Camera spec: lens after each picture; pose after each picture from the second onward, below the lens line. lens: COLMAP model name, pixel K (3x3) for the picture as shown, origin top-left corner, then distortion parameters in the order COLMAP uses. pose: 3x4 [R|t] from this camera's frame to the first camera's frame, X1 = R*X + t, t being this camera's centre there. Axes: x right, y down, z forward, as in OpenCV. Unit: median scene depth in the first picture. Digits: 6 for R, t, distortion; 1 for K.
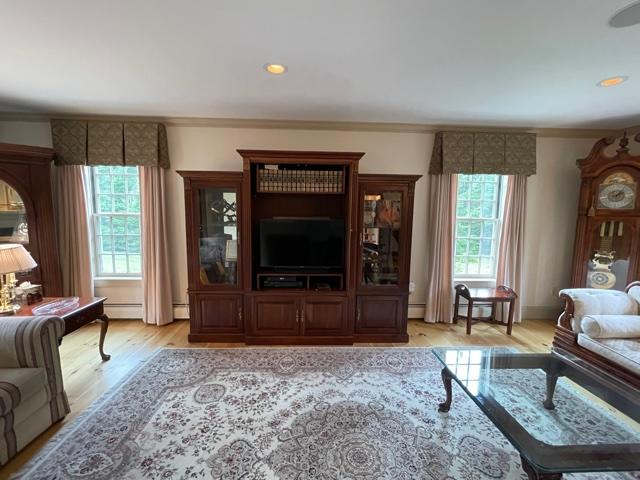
lens RADIAL K [[279.6, 0, 315.7], [0, 279.6, 238.3], [0, 0, 1]] dist [-0.003855, -0.000551]
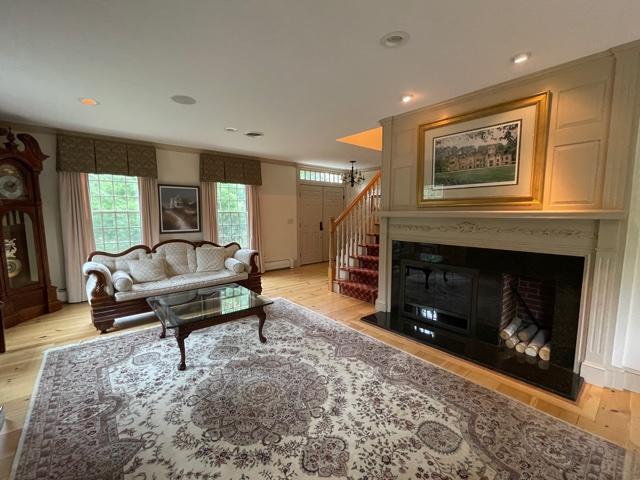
lens RADIAL K [[279.6, 0, 315.7], [0, 279.6, 240.1], [0, 0, 1]] dist [-0.003855, -0.000551]
pose [[-0.611776, -0.092047, 0.785657, -0.704180], [0.070079, 0.982995, 0.169736, -0.073052], [-0.787921, 0.158898, -0.594922, 1.083867]]
